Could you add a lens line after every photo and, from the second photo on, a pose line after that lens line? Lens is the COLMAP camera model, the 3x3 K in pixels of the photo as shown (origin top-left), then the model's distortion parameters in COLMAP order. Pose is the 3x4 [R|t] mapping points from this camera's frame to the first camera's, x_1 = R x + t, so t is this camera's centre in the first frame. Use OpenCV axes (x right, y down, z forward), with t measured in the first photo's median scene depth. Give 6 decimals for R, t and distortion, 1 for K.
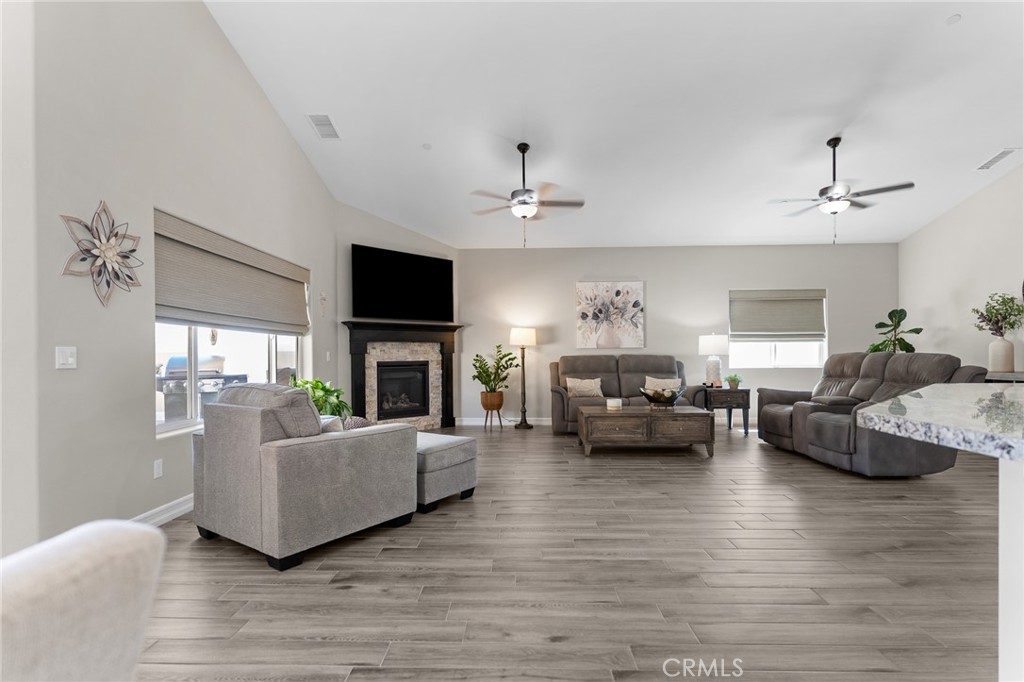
lens RADIAL K [[505.1, 0, 512.0], [0, 505.1, 341.0], [0, 0, 1]] dist [-0.000559, -0.000059]
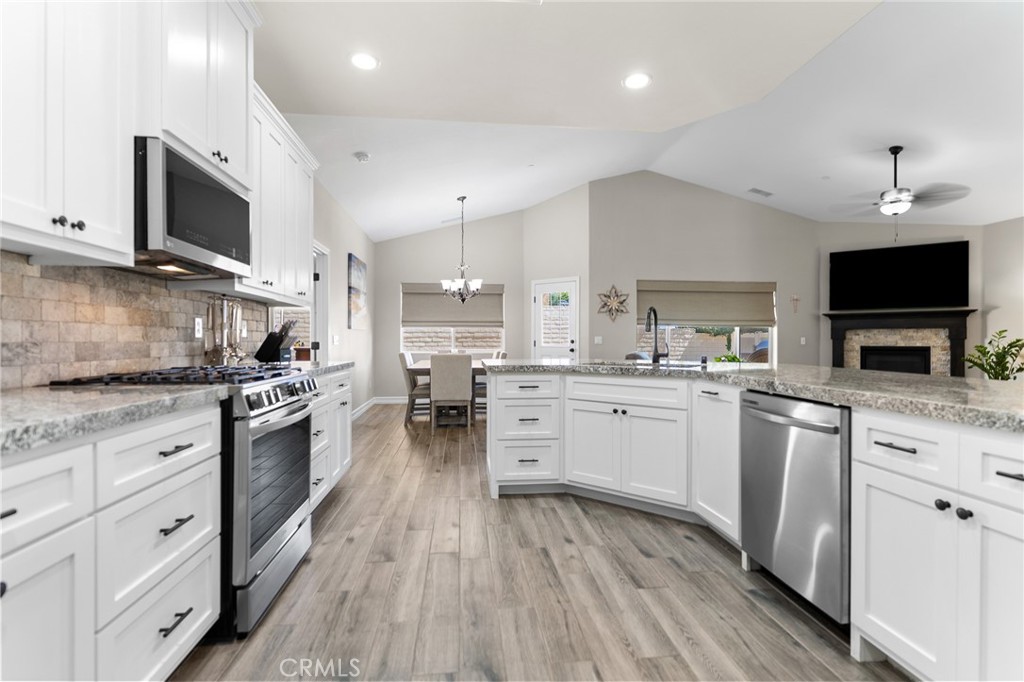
lens RADIAL K [[505.1, 0, 512.0], [0, 505.1, 341.0], [0, 0, 1]] dist [-0.000559, -0.000059]
pose [[0.136478, 0.008793, -0.990604, 0.838420], [0.024149, 0.999634, 0.012200, -0.005256], [0.990349, -0.025587, 0.136216, 0.023782]]
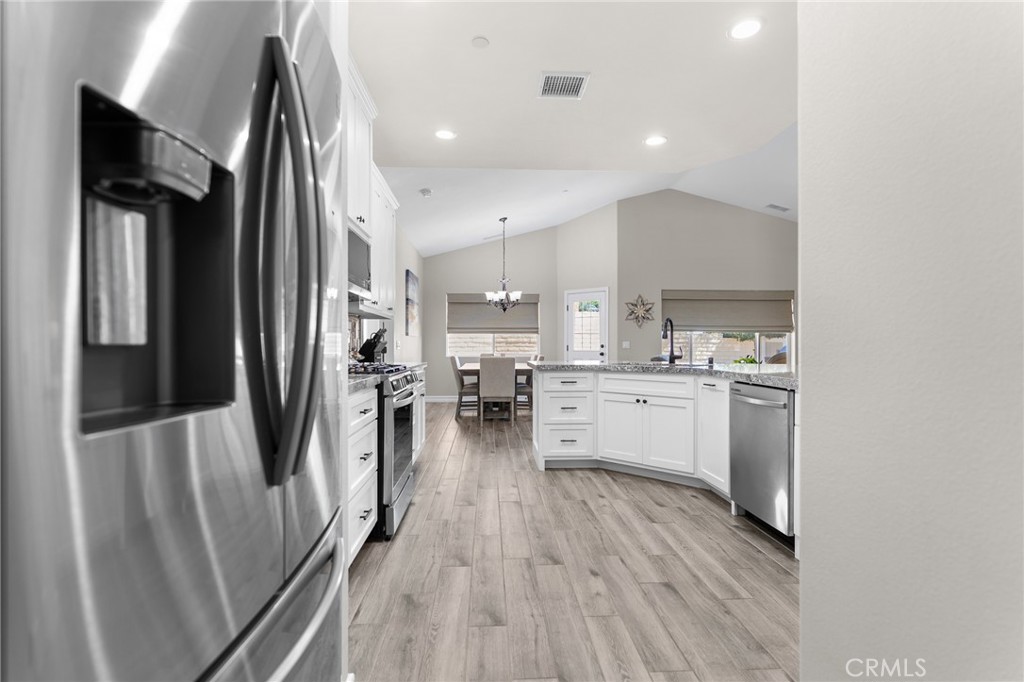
lens RADIAL K [[514.6, 0, 509.7], [0, 514.6, 344.0], [0, 0, 1]] dist [-0.000753, -0.000069]
pose [[0.080414, 0.005438, -0.996747, 0.993279], [0.025797, 0.999639, 0.007535, -0.007861], [0.996428, -0.026319, 0.080245, -0.020537]]
